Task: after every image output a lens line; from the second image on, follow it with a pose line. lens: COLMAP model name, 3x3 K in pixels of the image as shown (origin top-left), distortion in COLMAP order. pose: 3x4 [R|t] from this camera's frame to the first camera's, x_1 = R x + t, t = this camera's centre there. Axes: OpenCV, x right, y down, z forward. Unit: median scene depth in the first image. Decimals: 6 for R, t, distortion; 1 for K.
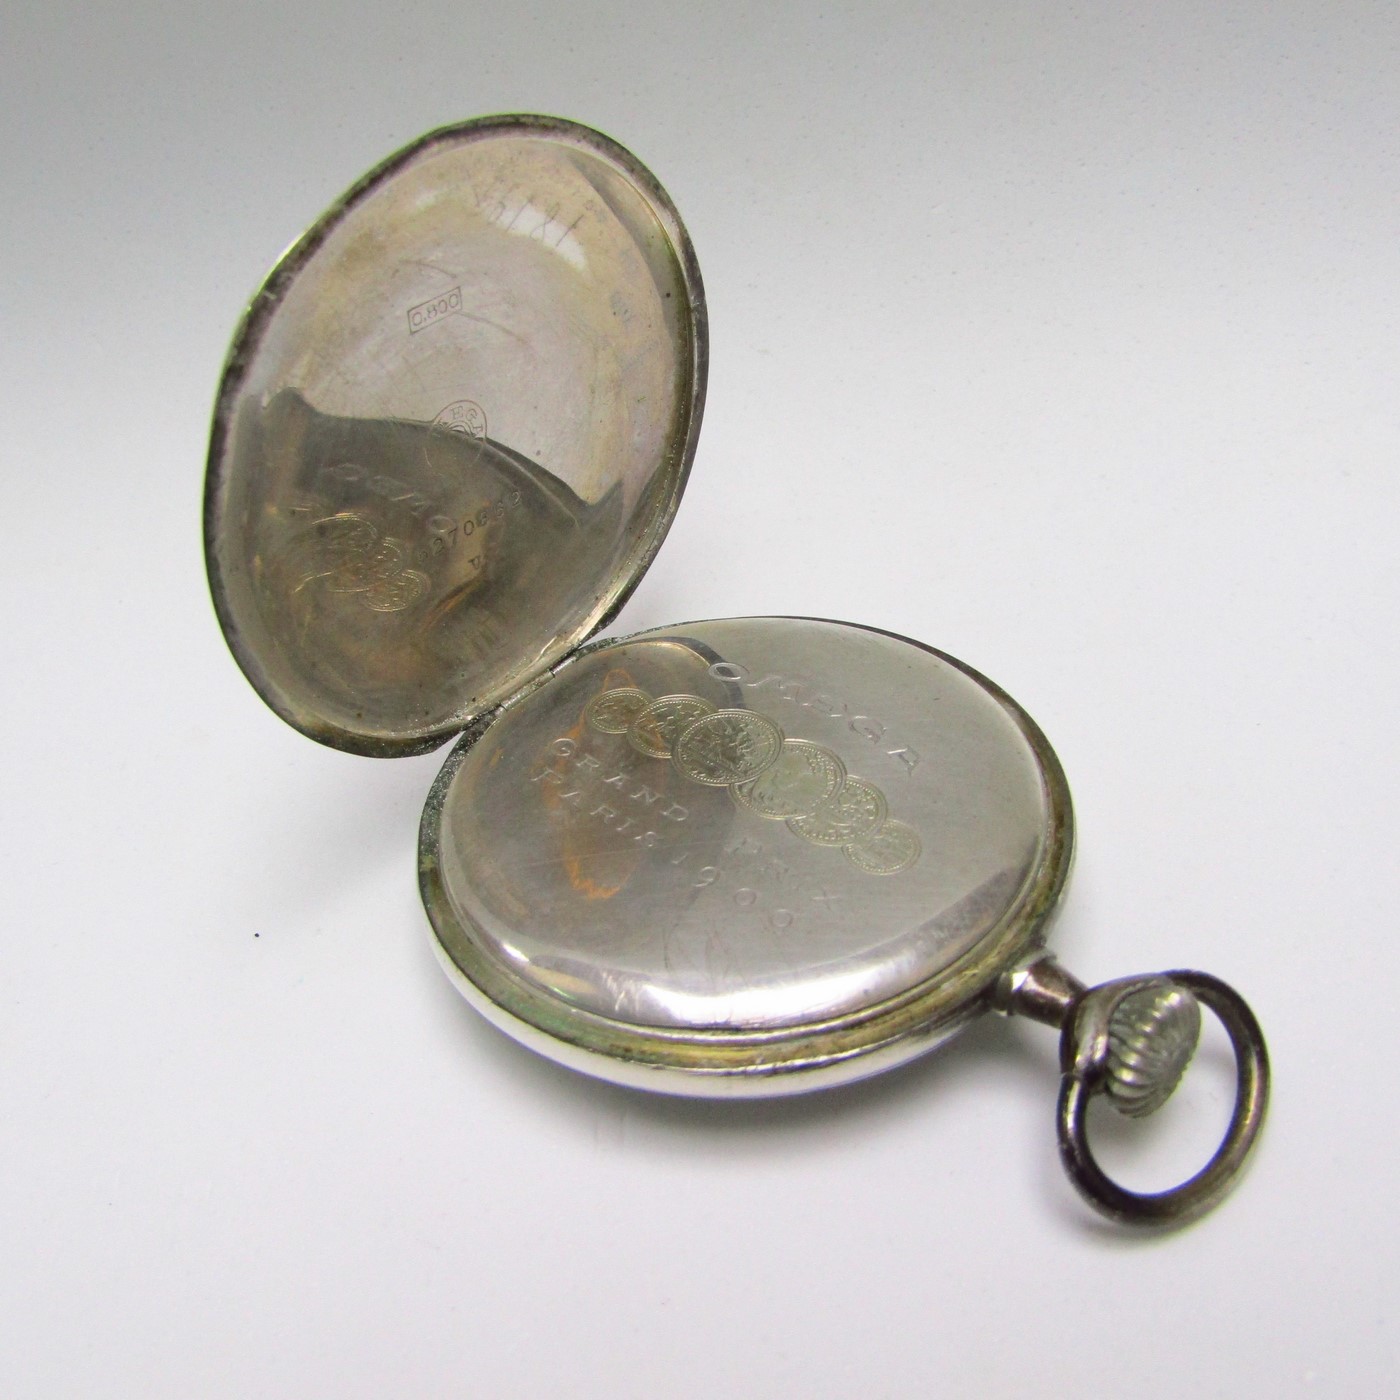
lens RADIAL K [[1811.9, 0, 700.0], [0, 1811.9, 700.0], [0, 0, 1]] dist [0.029740, 0.046526]
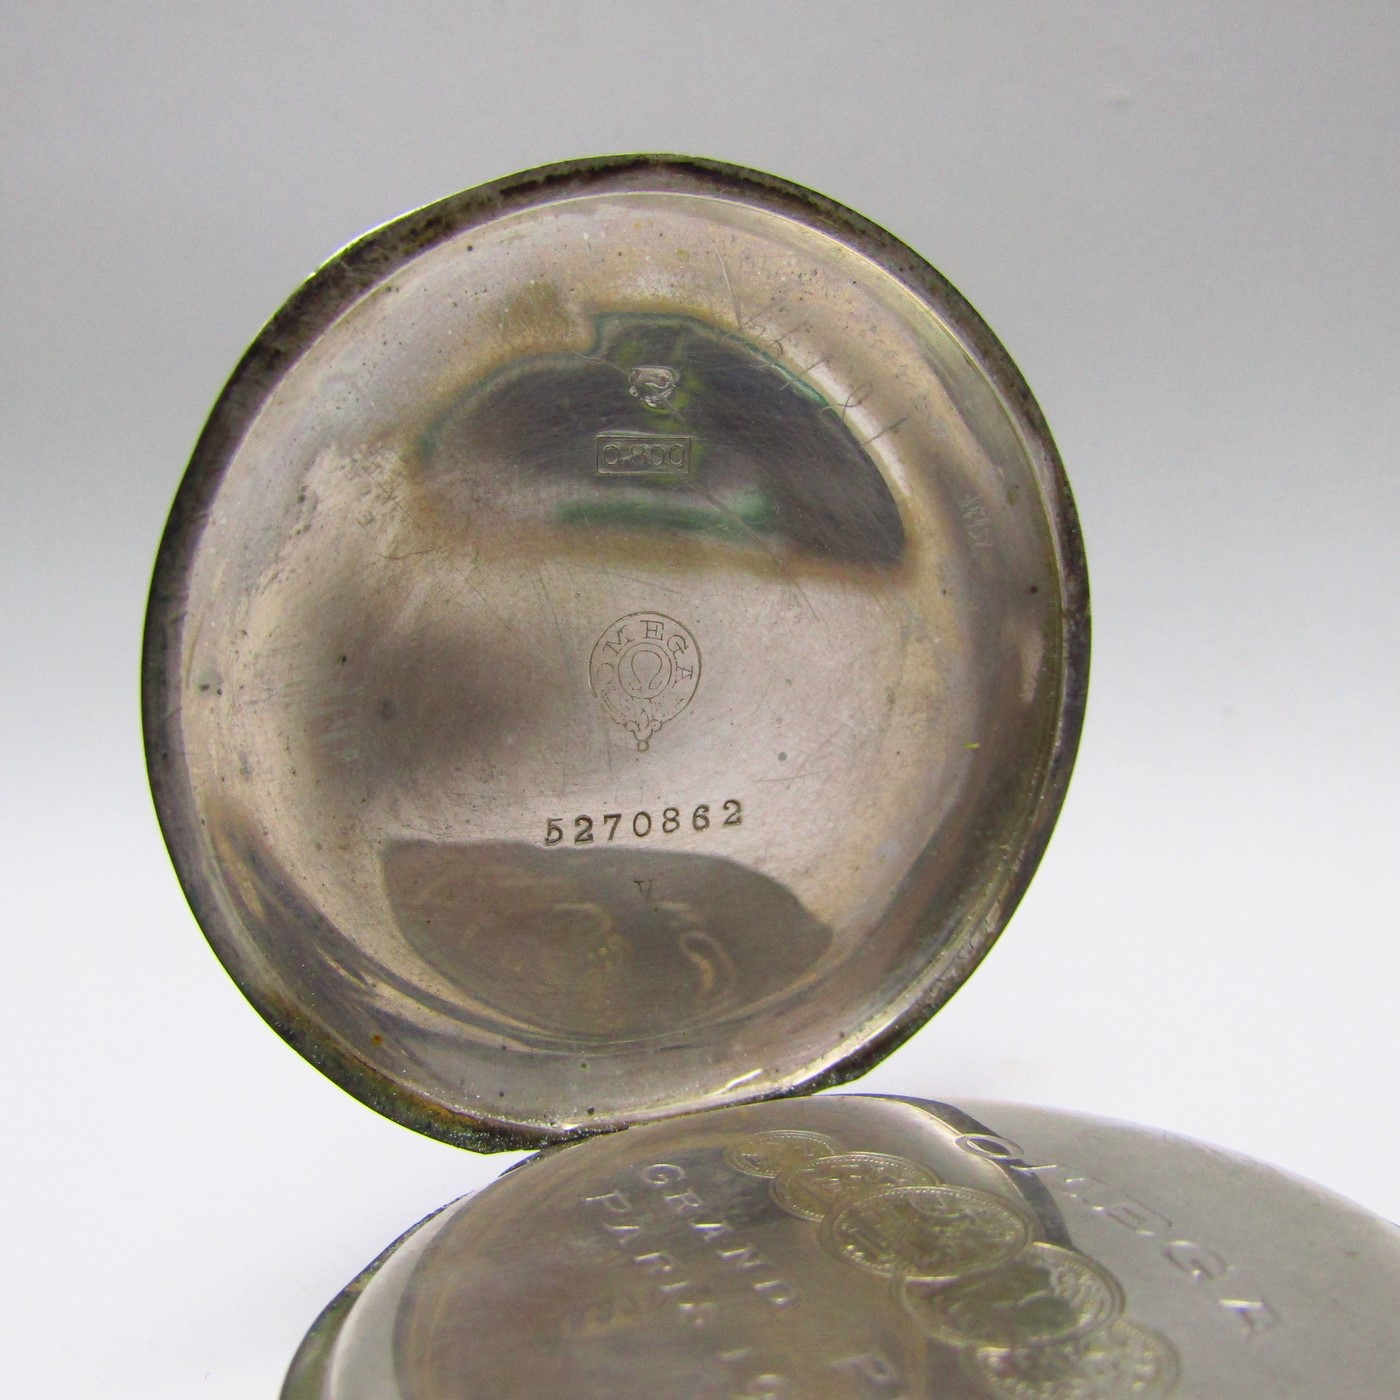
lens RADIAL K [[1811.9, 0, 700.0], [0, 1811.9, 700.0], [0, 0, 1]] dist [0.029740, 0.046526]
pose [[0.912163, 0.130127, -0.388620, 0.145107], [-0.299615, 0.858728, -0.415713, 0.137147], [0.279624, 0.495635, 0.822288, 0.459099]]
